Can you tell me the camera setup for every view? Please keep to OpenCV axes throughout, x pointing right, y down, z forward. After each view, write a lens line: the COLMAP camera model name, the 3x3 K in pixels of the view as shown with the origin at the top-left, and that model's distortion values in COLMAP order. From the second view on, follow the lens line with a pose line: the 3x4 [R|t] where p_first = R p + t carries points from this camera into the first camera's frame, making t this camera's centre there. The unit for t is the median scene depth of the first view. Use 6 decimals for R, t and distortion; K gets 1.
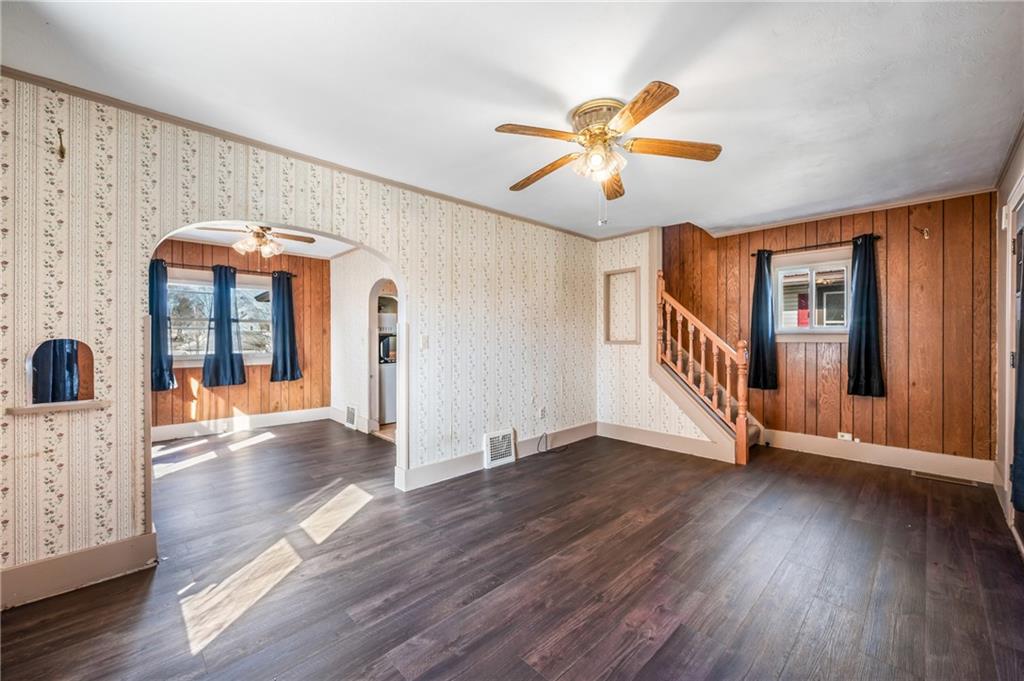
lens RADIAL K [[399.7, 0, 516.0], [0, 399.7, 338.4], [0, 0, 1]] dist [-0.002648, -0.000740]
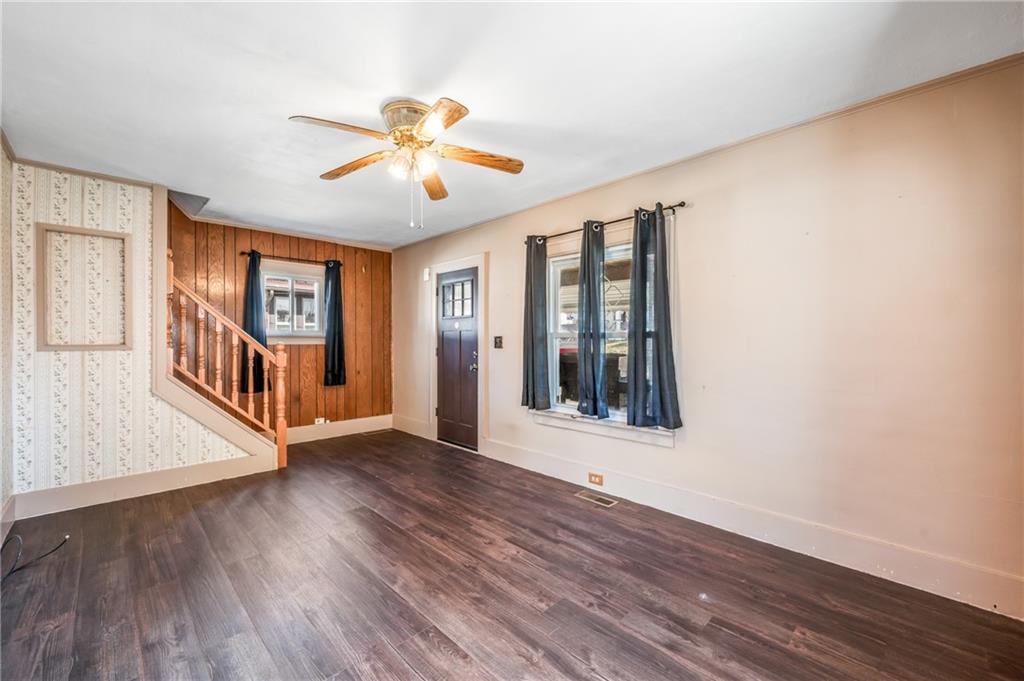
lens RADIAL K [[414.4, 0, 517.0], [0, 414.4, 342.9], [0, 0, 1]] dist [-0.002396, 0.000714]
pose [[-0.013661, -0.004931, 0.999895, -0.450314], [0.001462, 0.999987, 0.004952, 0.000553], [-0.999906, 0.001529, -0.013654, 0.408380]]
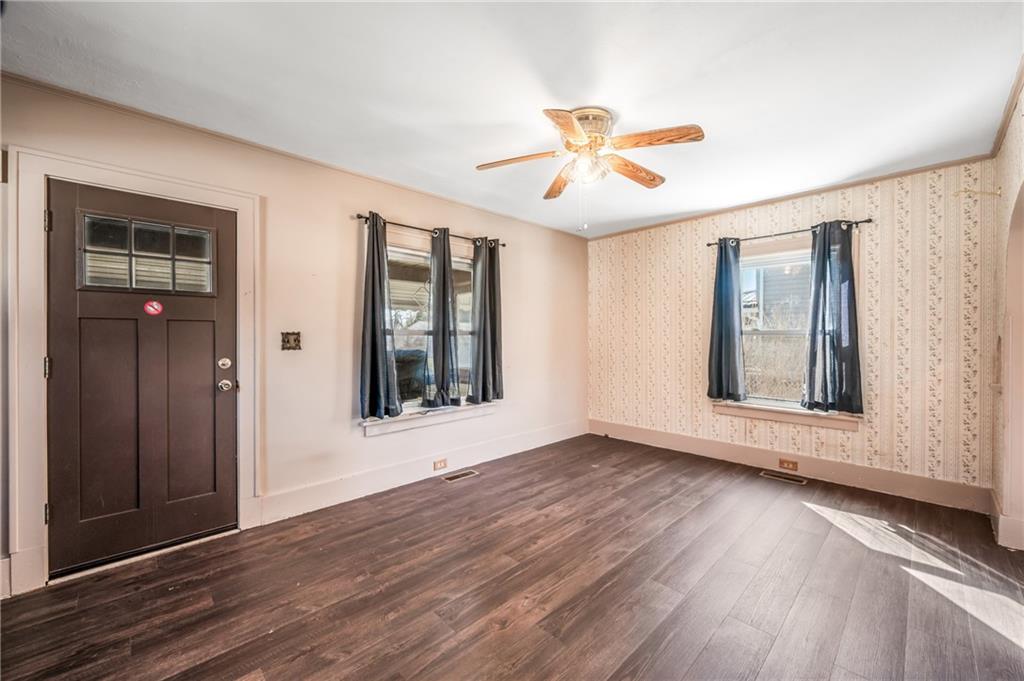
lens RADIAL K [[399.7, 0, 509.8], [0, 399.7, 338.5], [0, 0, 1]] dist [-0.002648, -0.000740]
pose [[-0.999951, 0.005312, 0.008336, 0.216491], [0.005356, 0.999972, 0.005261, -0.001304], [-0.008307, 0.005305, -0.999951, 1.109819]]
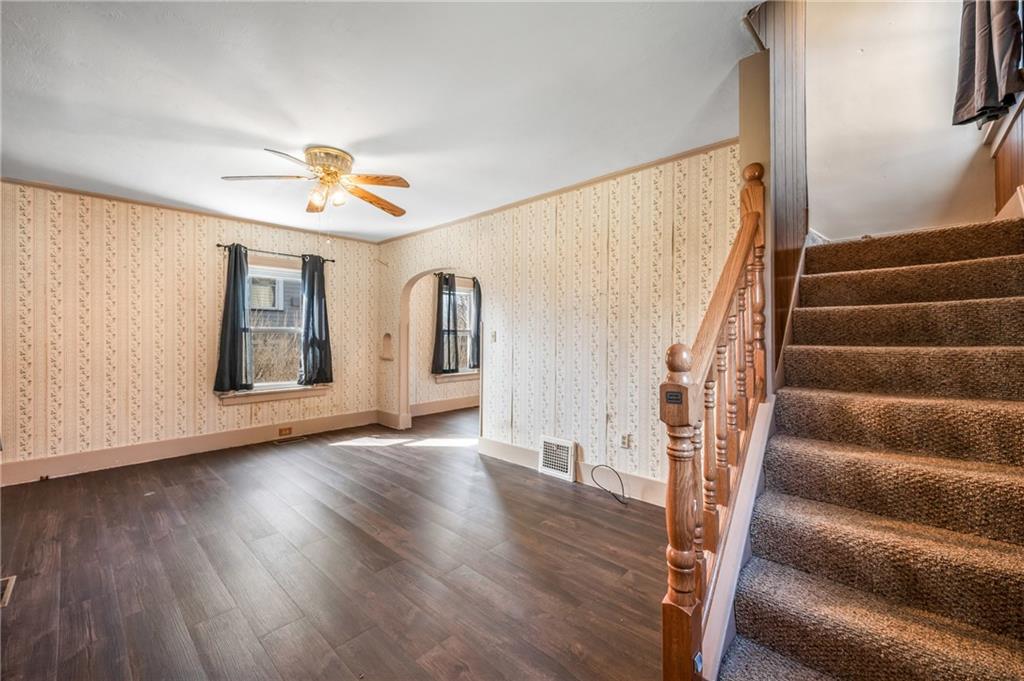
lens RADIAL K [[414.4, 0, 515.2], [0, 414.4, 331.3], [0, 0, 1]] dist [-0.002396, 0.000714]
pose [[0.054463, -0.000517, -0.998516, 0.836636], [-0.002946, 0.999995, -0.000678, -0.004632], [0.998511, 0.002979, 0.054461, 0.822091]]
